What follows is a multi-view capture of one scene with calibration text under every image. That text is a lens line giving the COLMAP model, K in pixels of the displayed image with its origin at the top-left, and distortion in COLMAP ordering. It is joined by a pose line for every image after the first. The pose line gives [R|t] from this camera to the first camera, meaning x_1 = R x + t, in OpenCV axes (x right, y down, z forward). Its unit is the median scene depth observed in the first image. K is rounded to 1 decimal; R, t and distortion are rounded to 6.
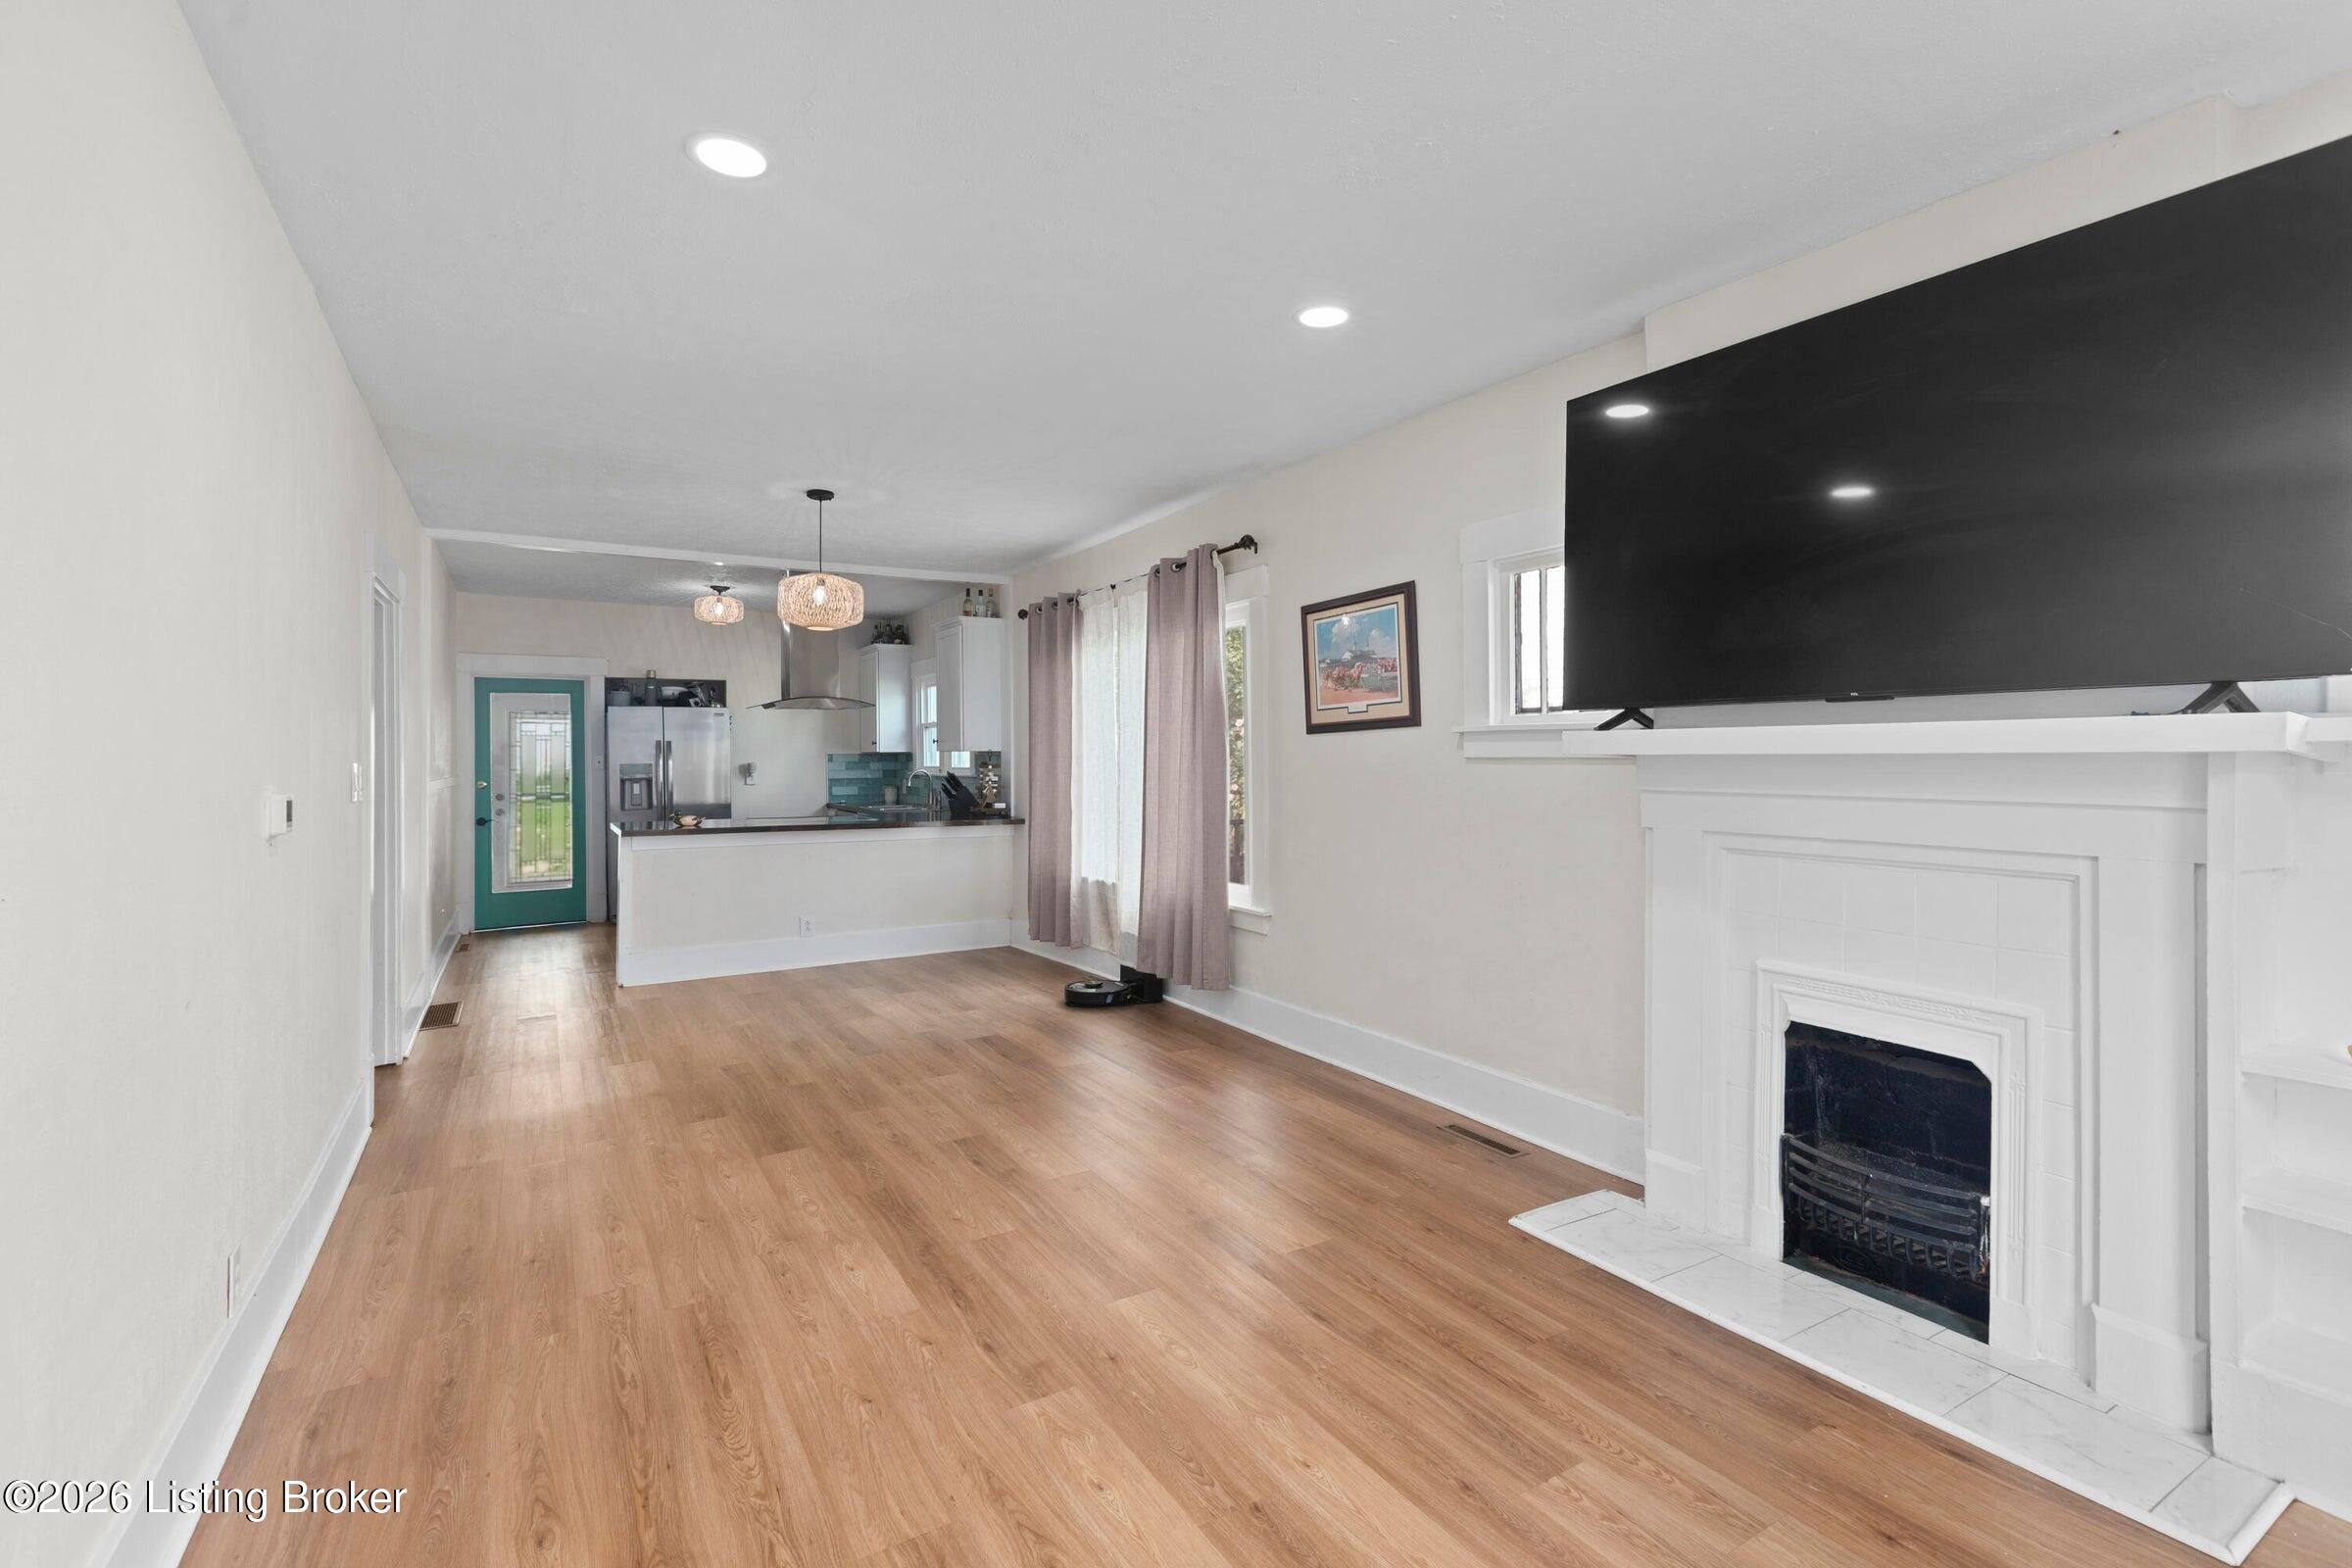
lens RADIAL K [[1065.0, 0, 1171.3], [0, 1065.0, 765.9], [0, 0, 1]] dist [0.001193, -0.000200]
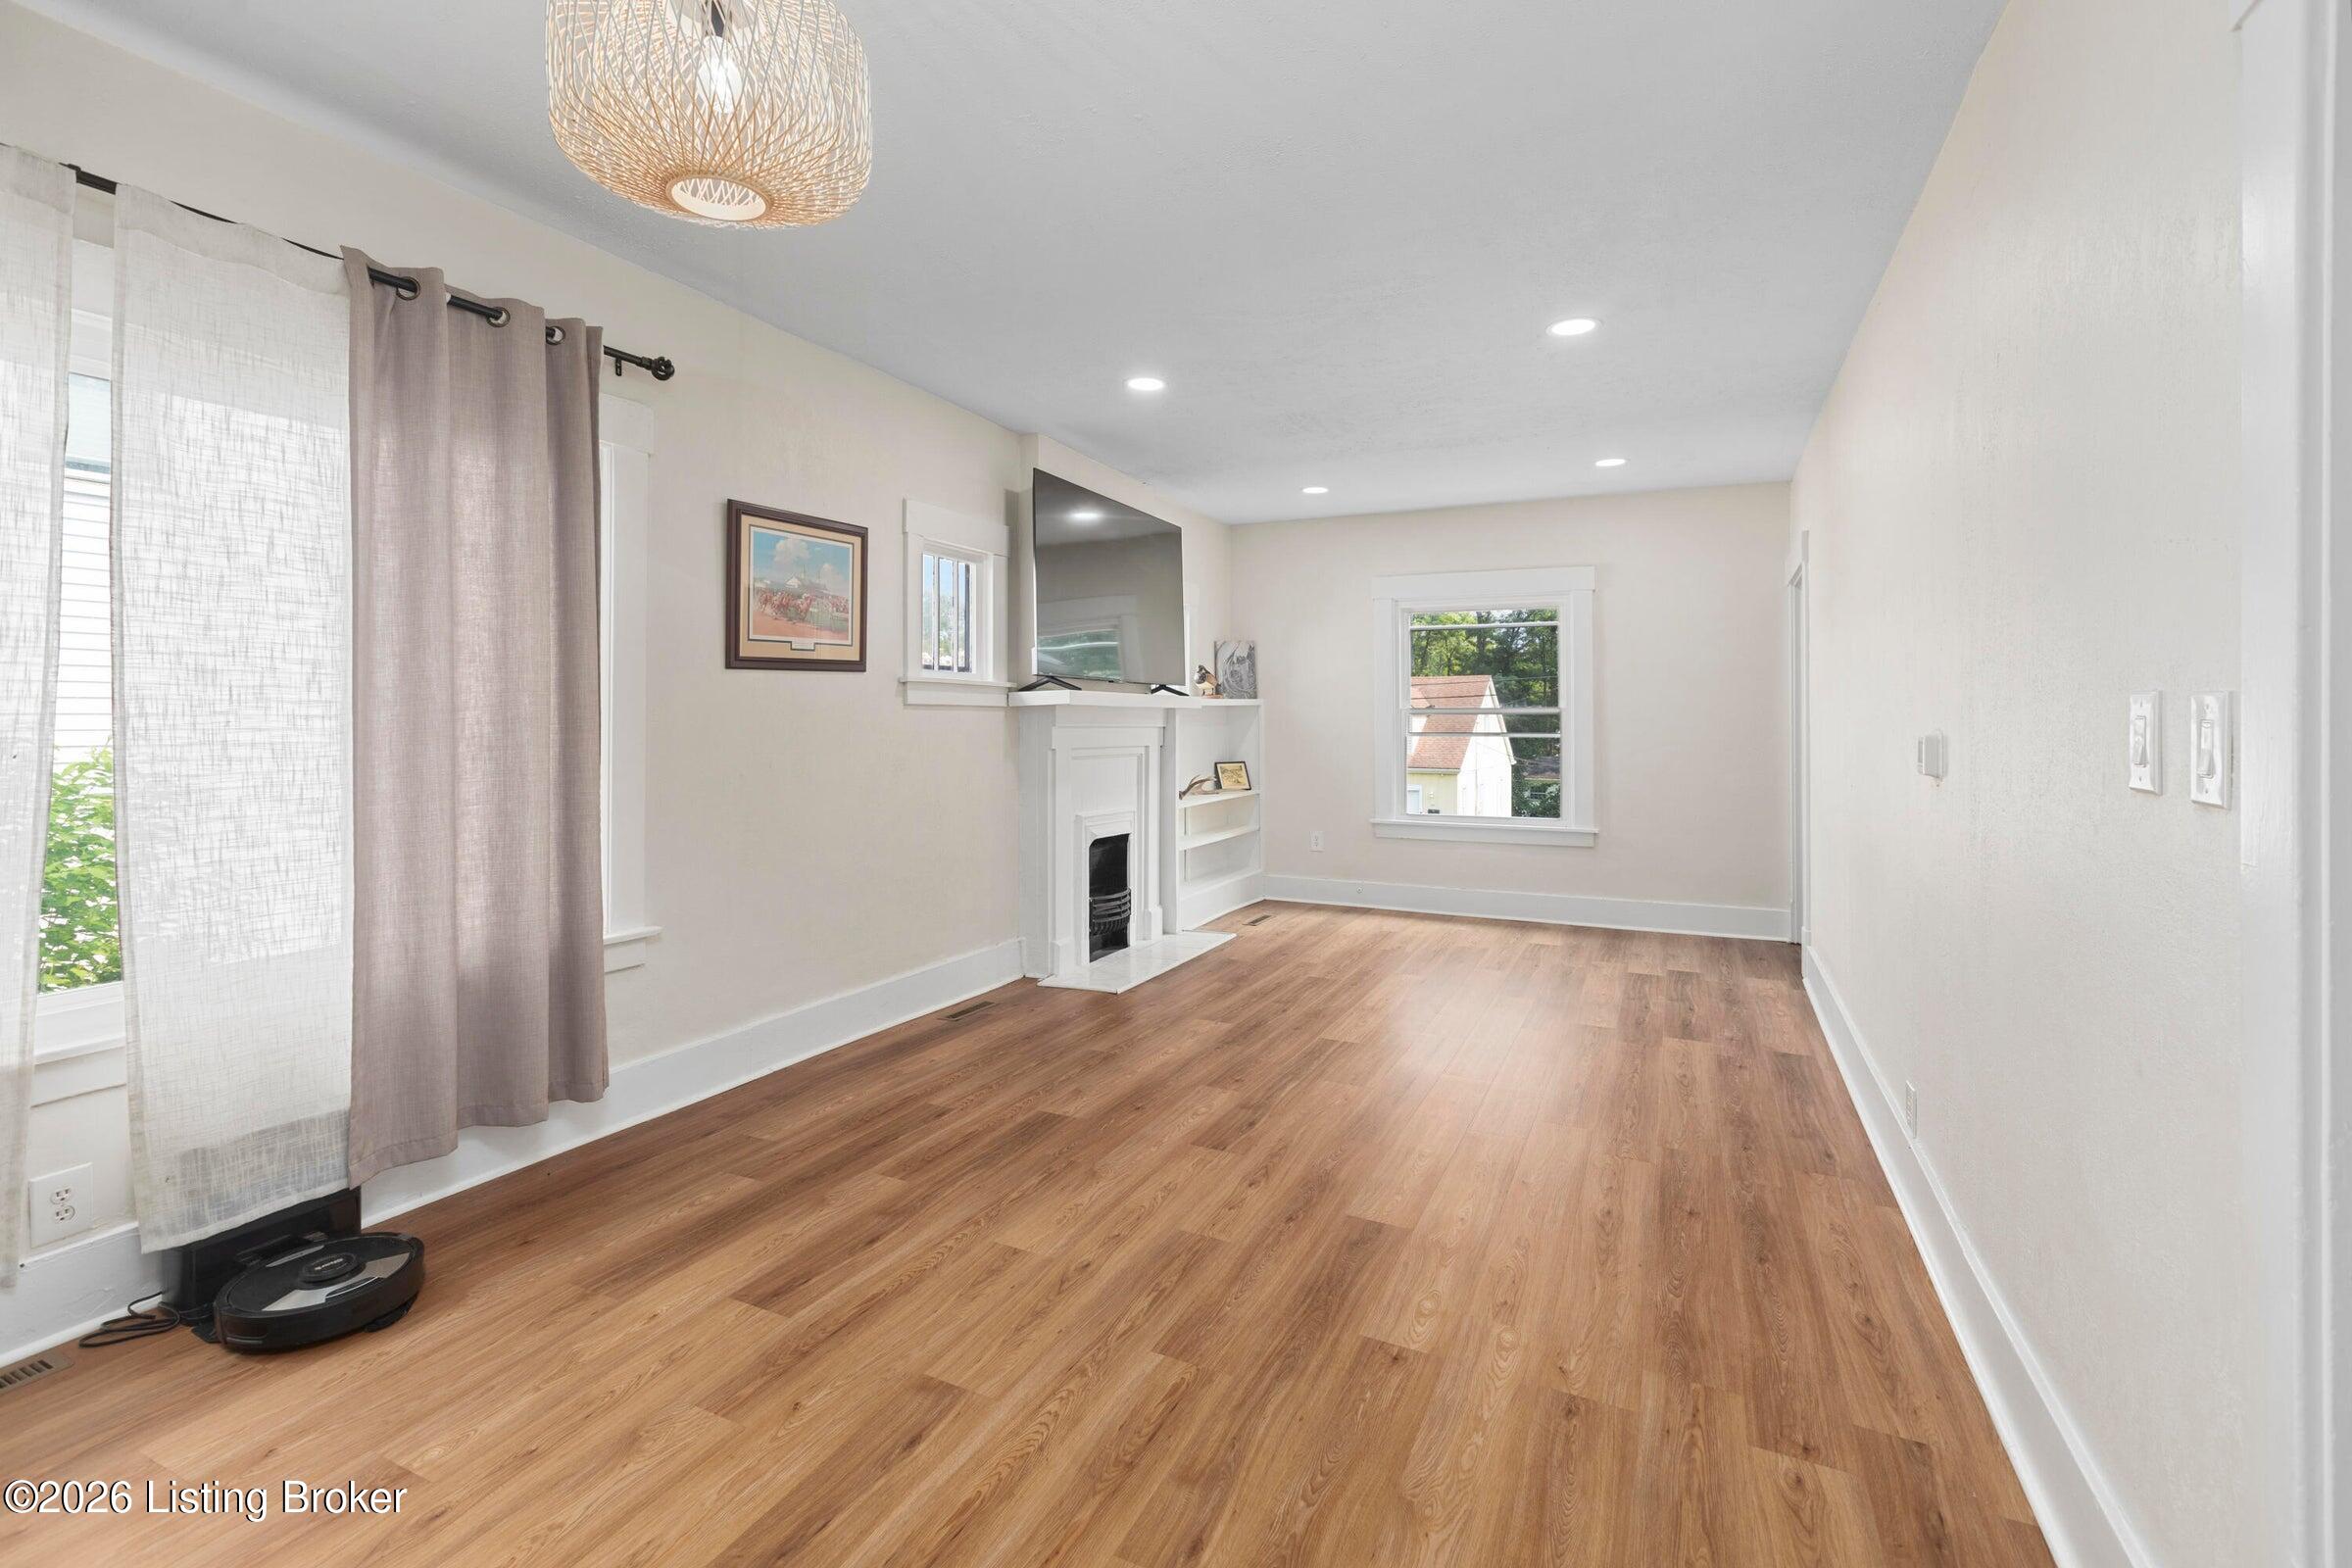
lens RADIAL K [[1067.4, 0, 1185.4], [0, 1067.4, 722.3], [0, 0, 1]] dist [0.001119, -0.000164]
pose [[-0.561652, -0.006116, 0.827351, -0.784477], [-0.000480, 0.999975, 0.007066, 0.003332], [-0.827374, 0.003571, -0.561641, 1.322647]]
